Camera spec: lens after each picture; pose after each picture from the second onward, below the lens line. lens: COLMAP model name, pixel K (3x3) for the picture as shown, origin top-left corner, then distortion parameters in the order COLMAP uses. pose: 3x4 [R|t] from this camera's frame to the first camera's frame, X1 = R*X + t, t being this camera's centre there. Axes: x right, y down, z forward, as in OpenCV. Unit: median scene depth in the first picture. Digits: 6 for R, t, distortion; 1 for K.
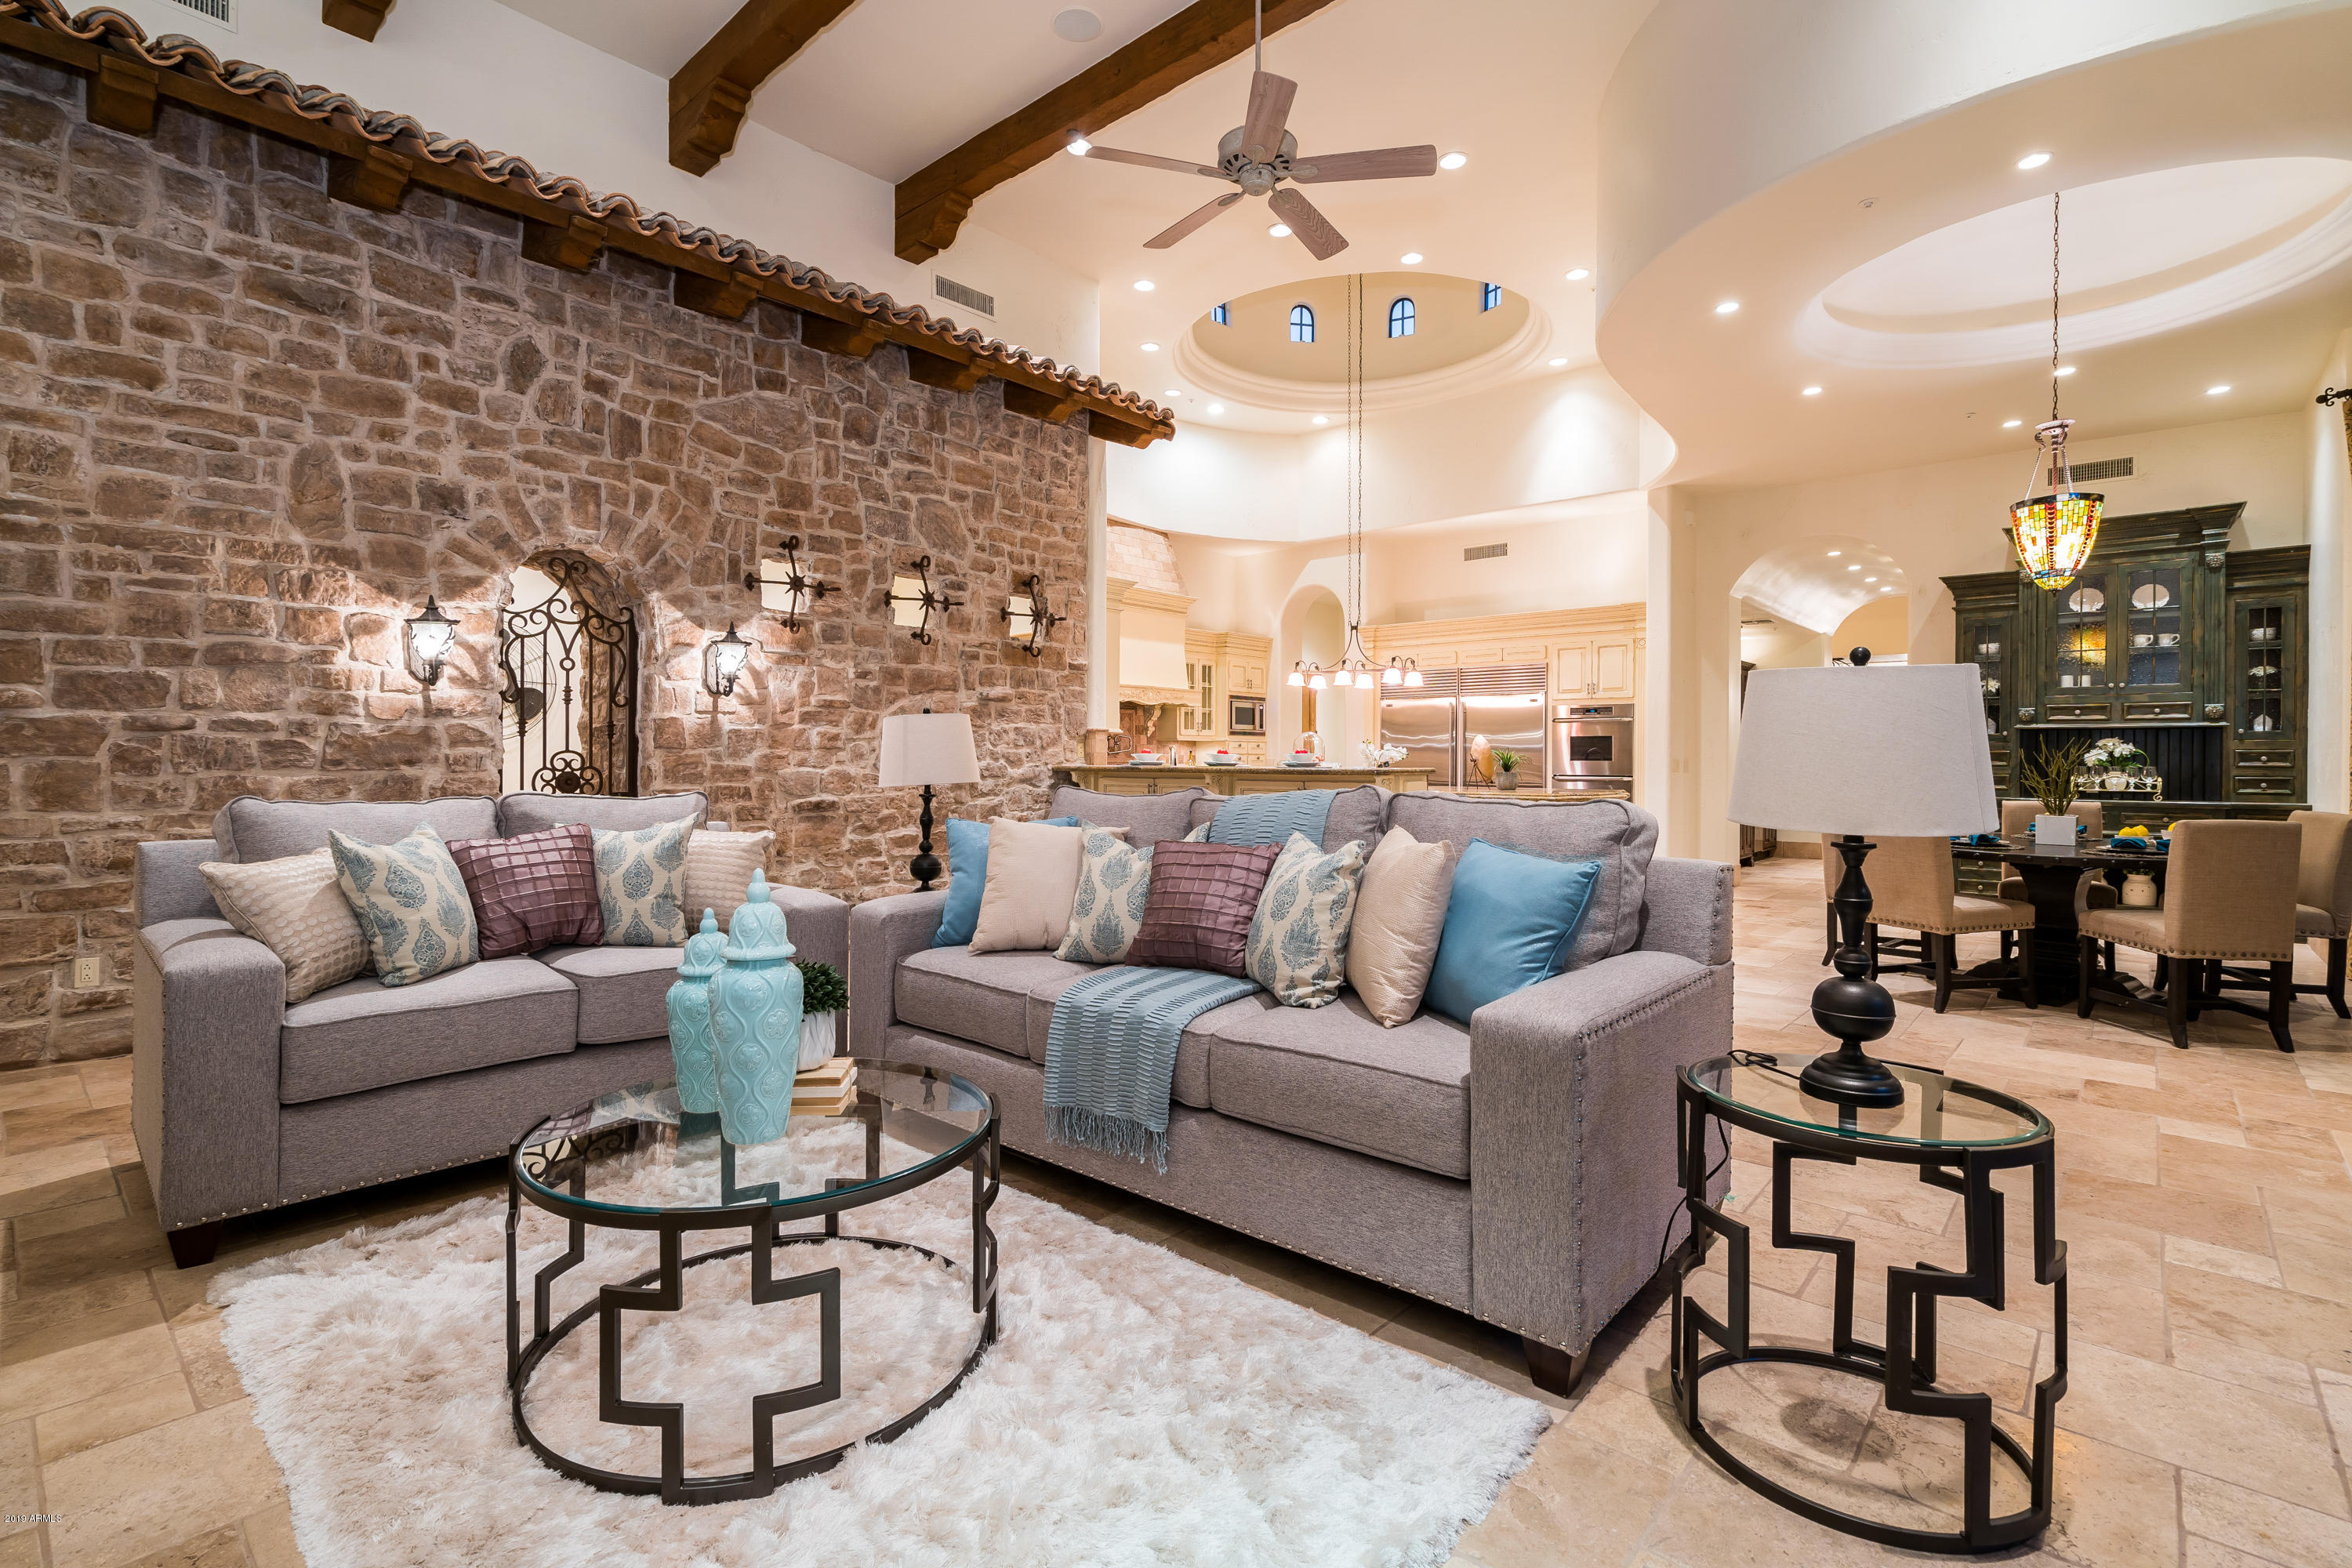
lens RADIAL K [[1075.9, 0, 1111.9], [0, 1075.9, 767.3], [0, 0, 1]] dist [-0.003190, 0.000019]
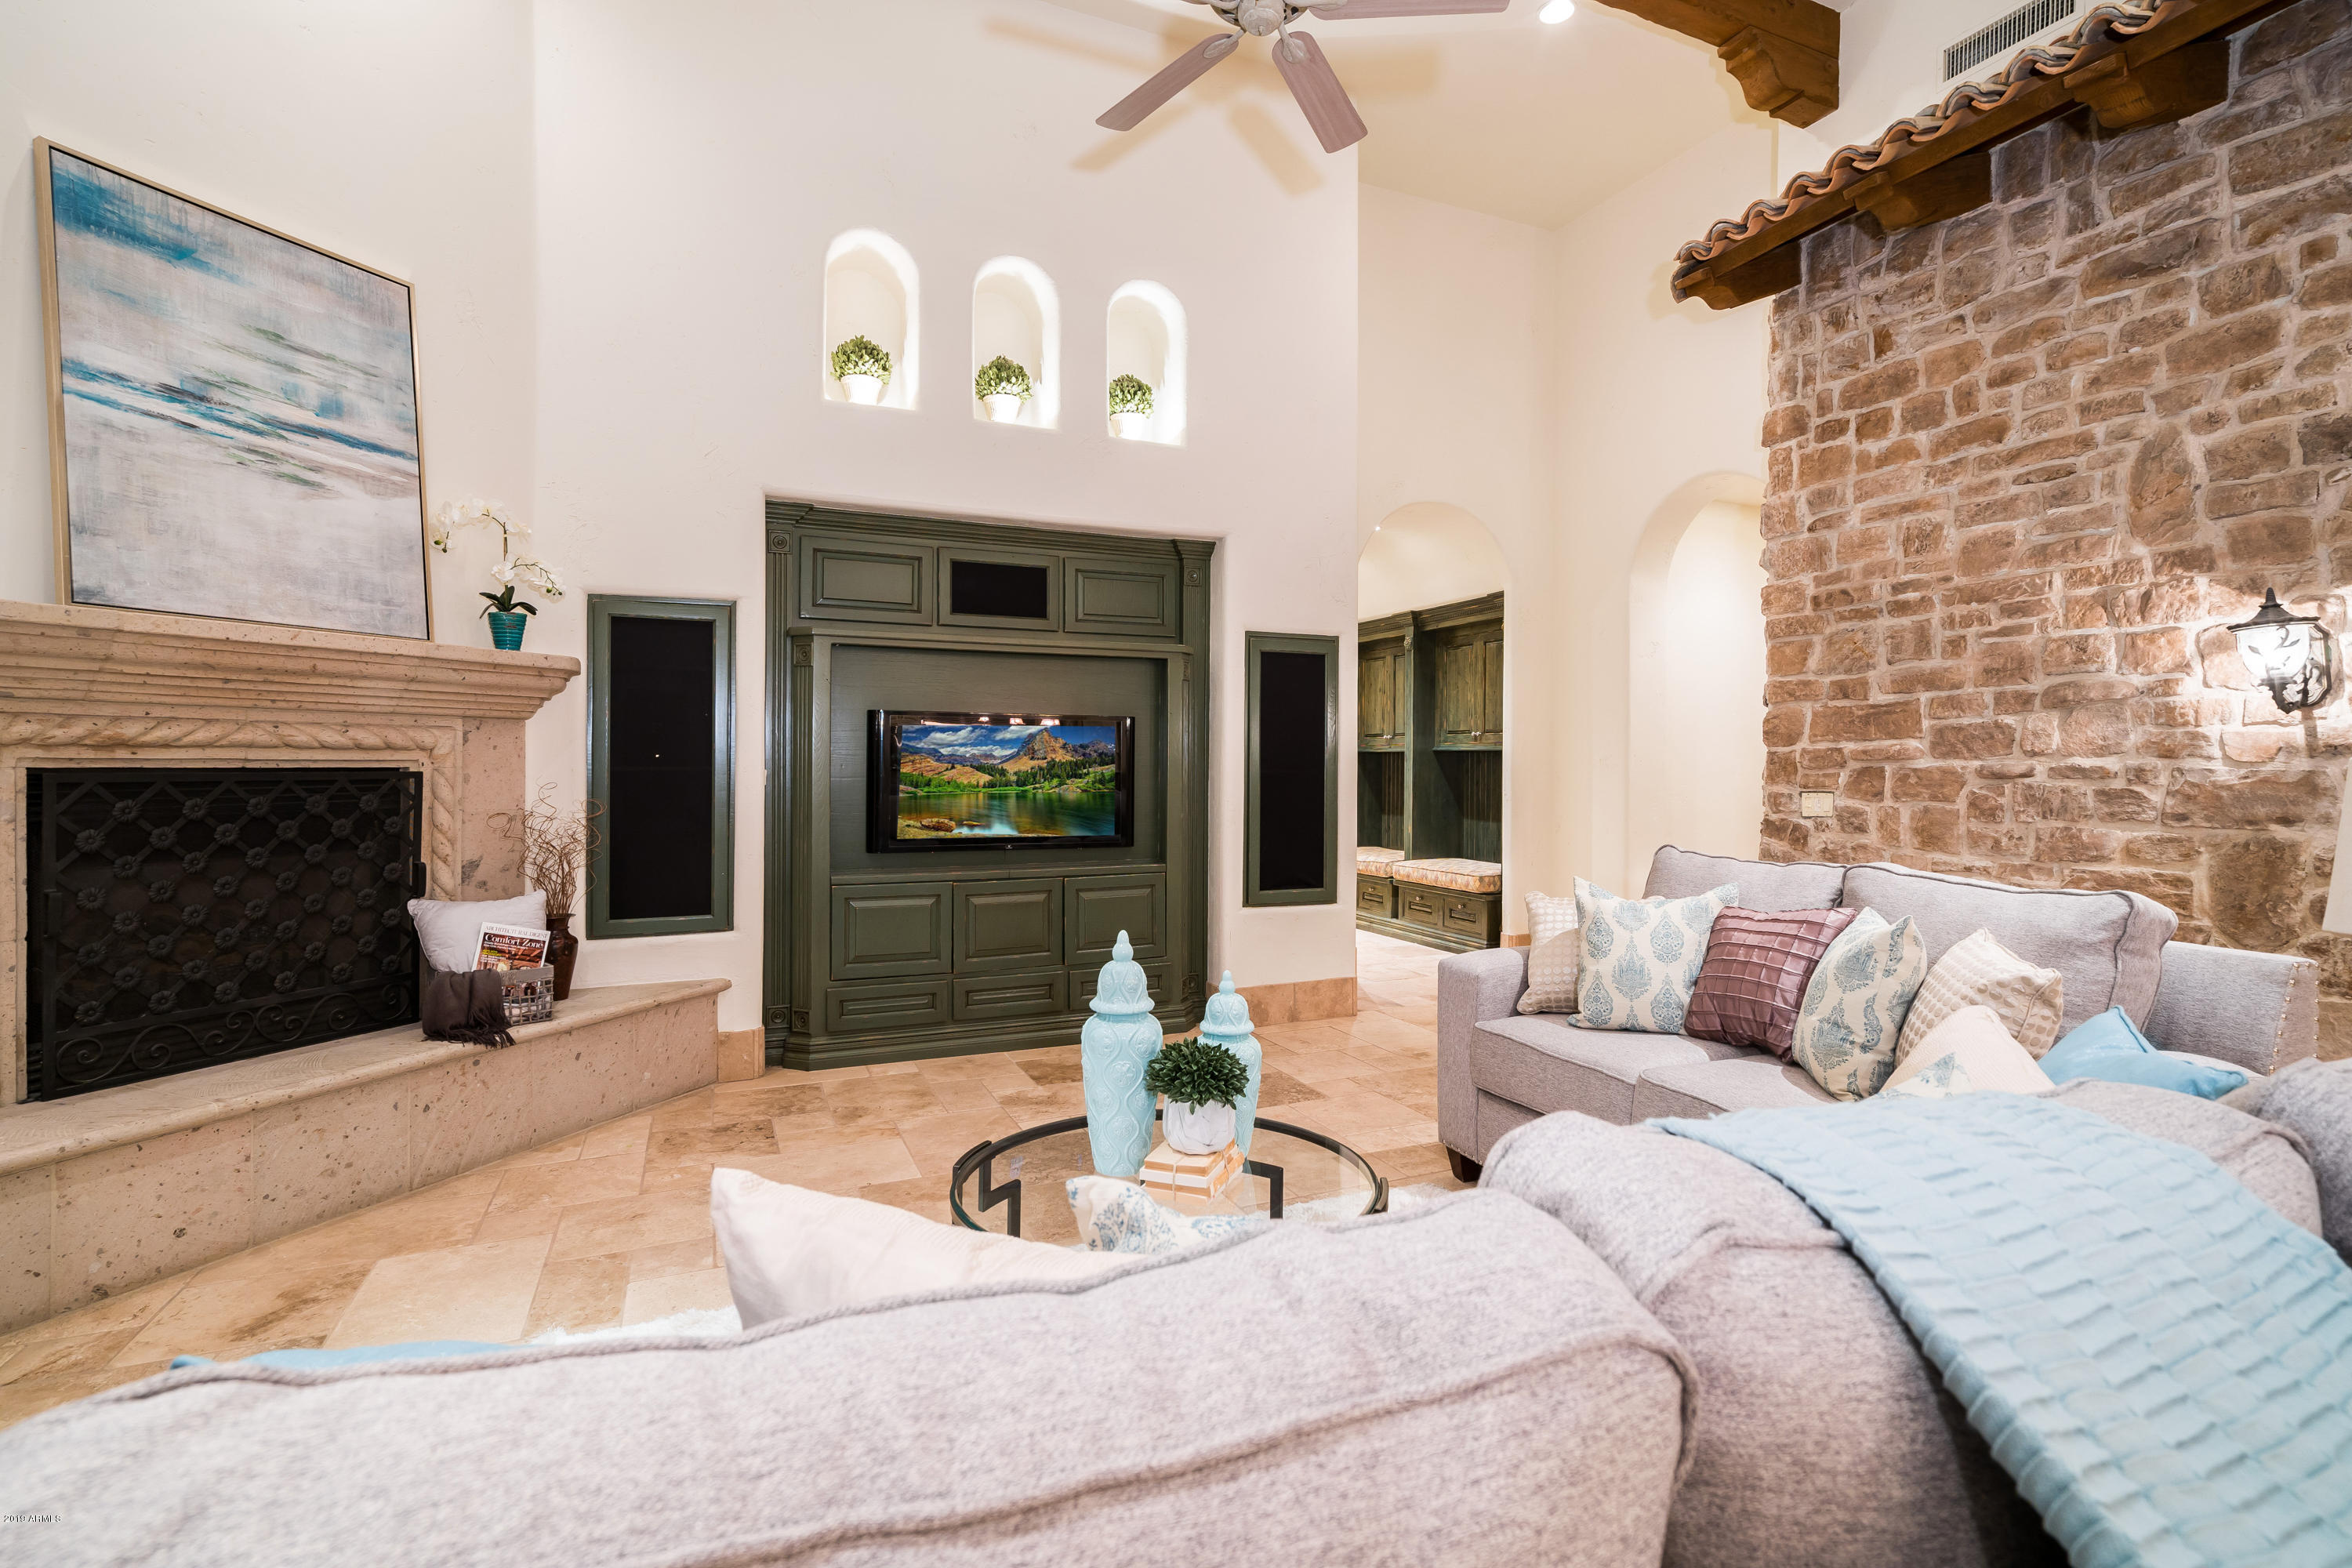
lens RADIAL K [[1075.9, 0, 1172.6], [0, 1075.9, 767.5], [0, 0, 1]] dist [-0.003190, 0.000019]
pose [[-0.399378, -0.004470, -0.916775, 0.300576], [-0.016502, 0.999861, 0.002314, -0.029745], [0.916638, 0.016053, -0.399397, 0.604023]]
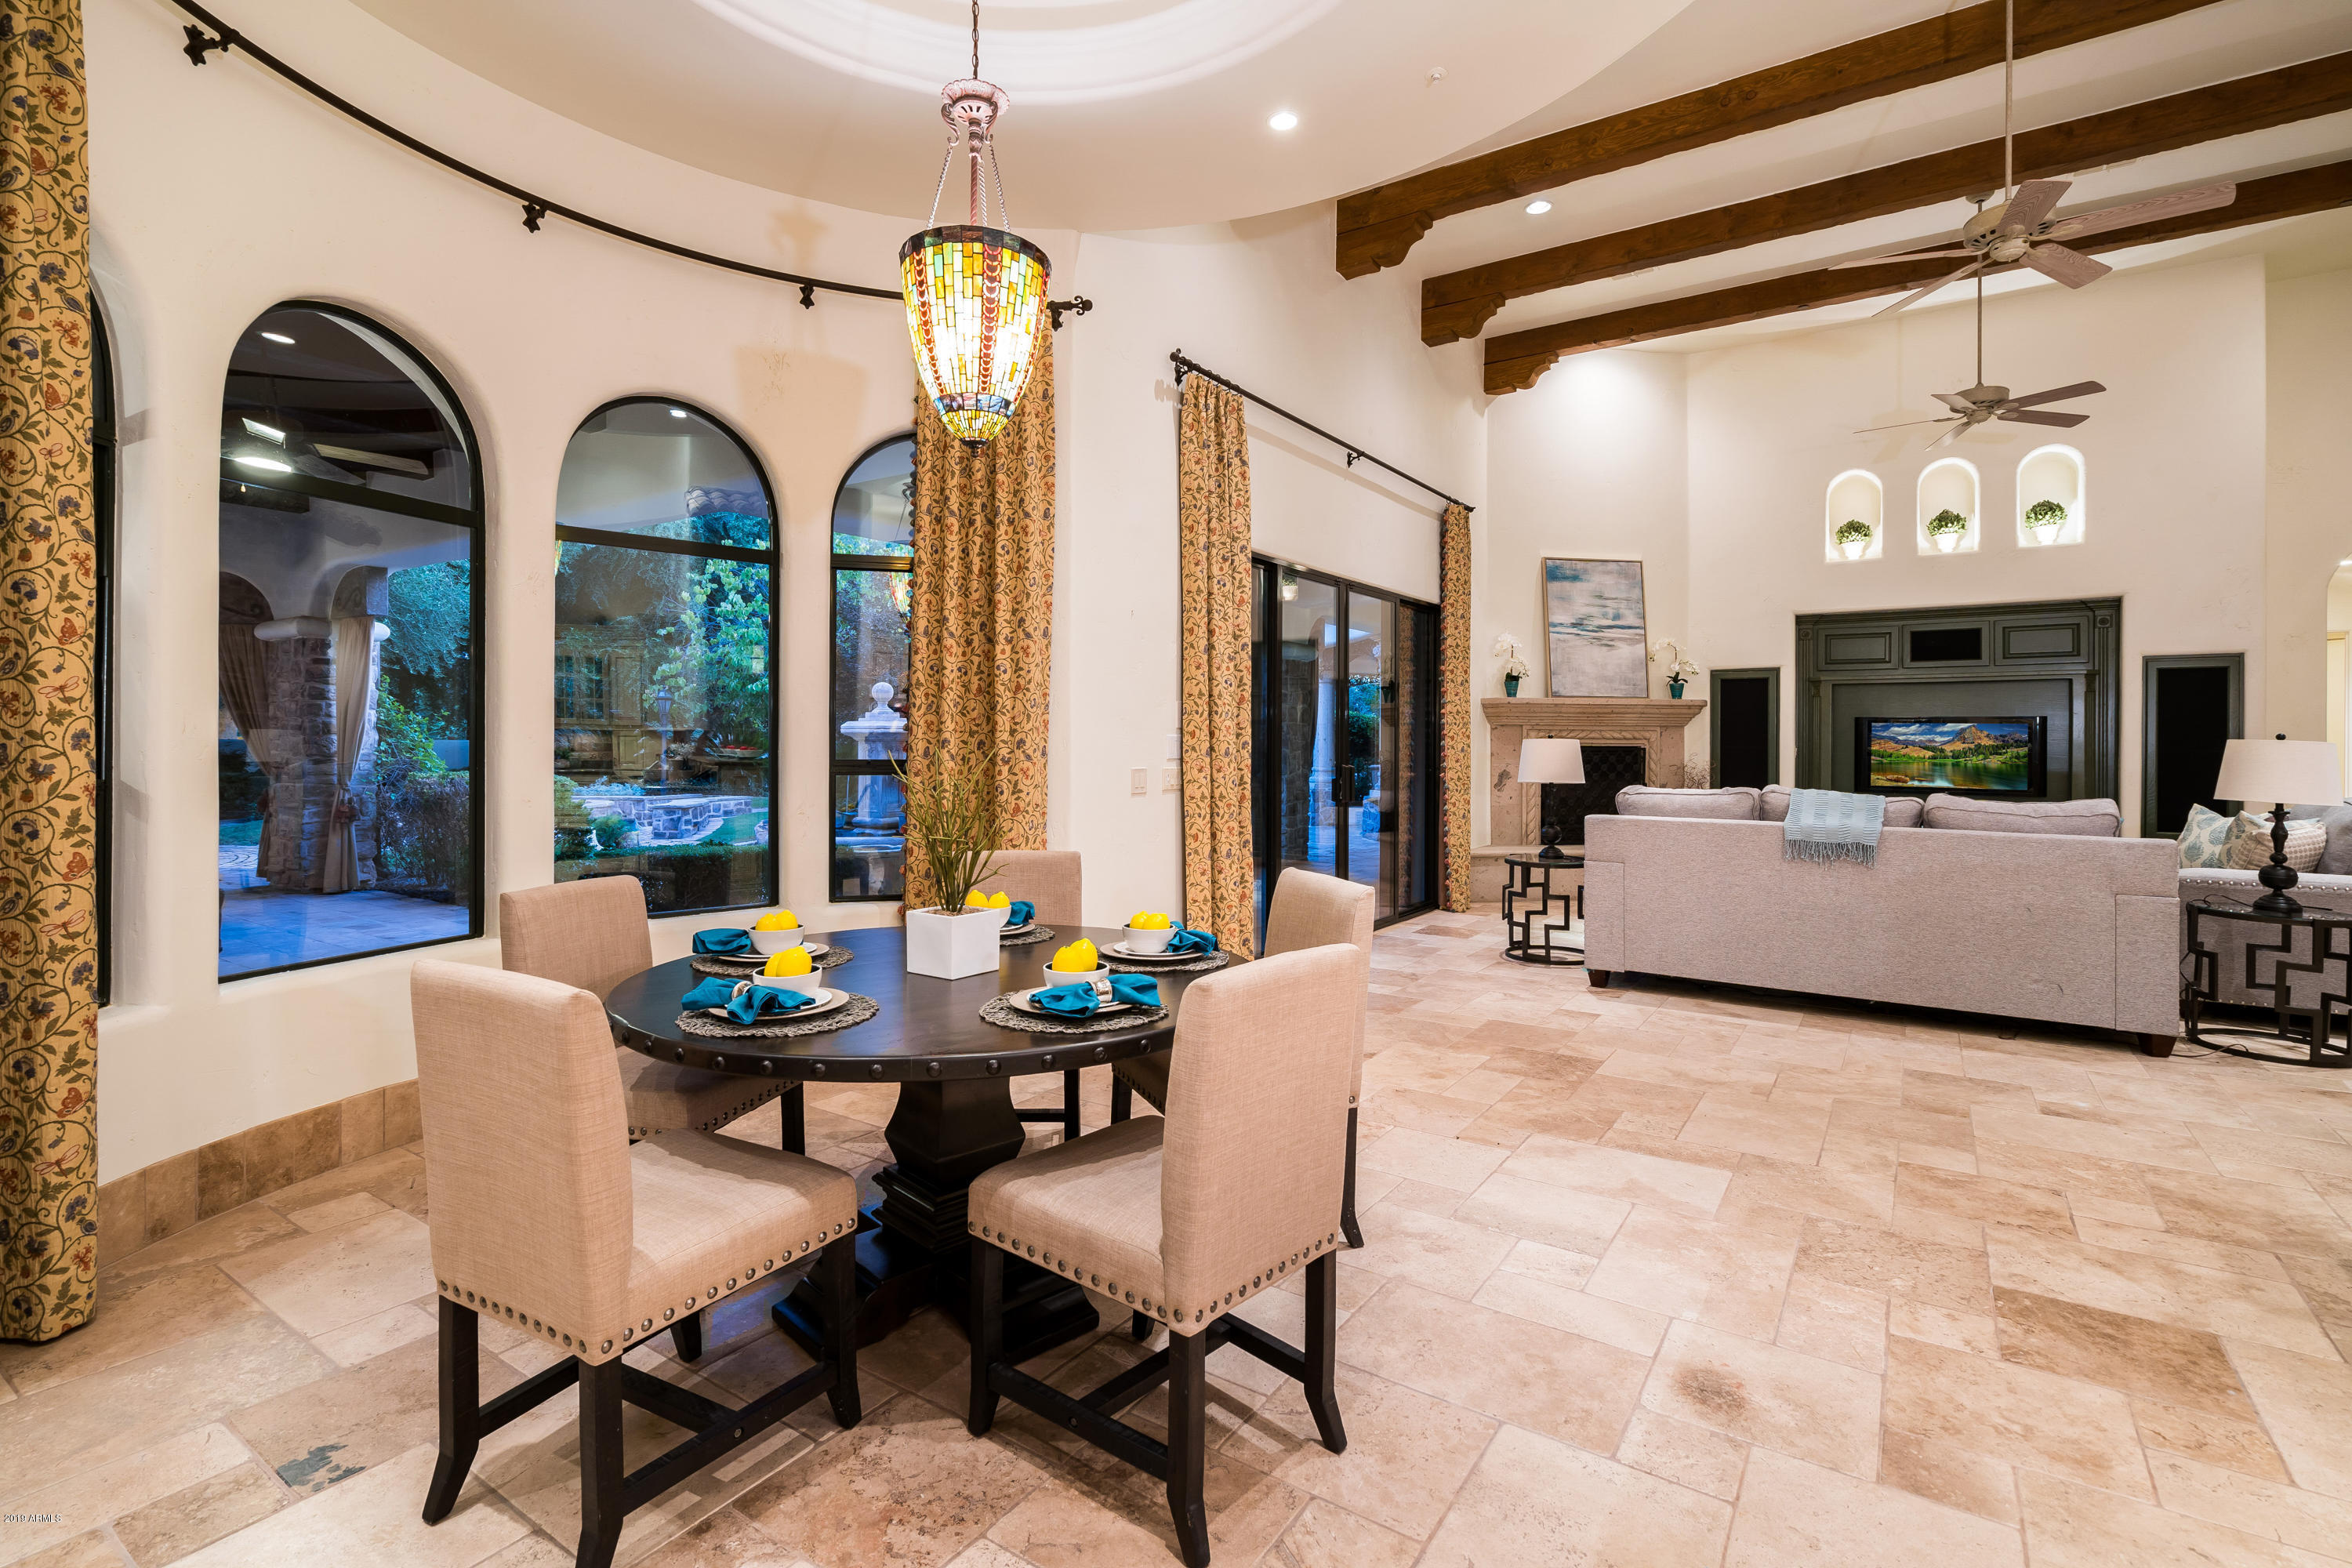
lens RADIAL K [[1075.9, 0, 1173.0], [0, 1075.9, 737.8], [0, 0, 1]] dist [-0.003190, 0.000019]
pose [[-0.988592, -0.011510, -0.150175, 0.973694], [-0.012738, 0.999893, 0.007214, -0.038092], [0.150076, 0.009045, -0.988633, 1.640612]]
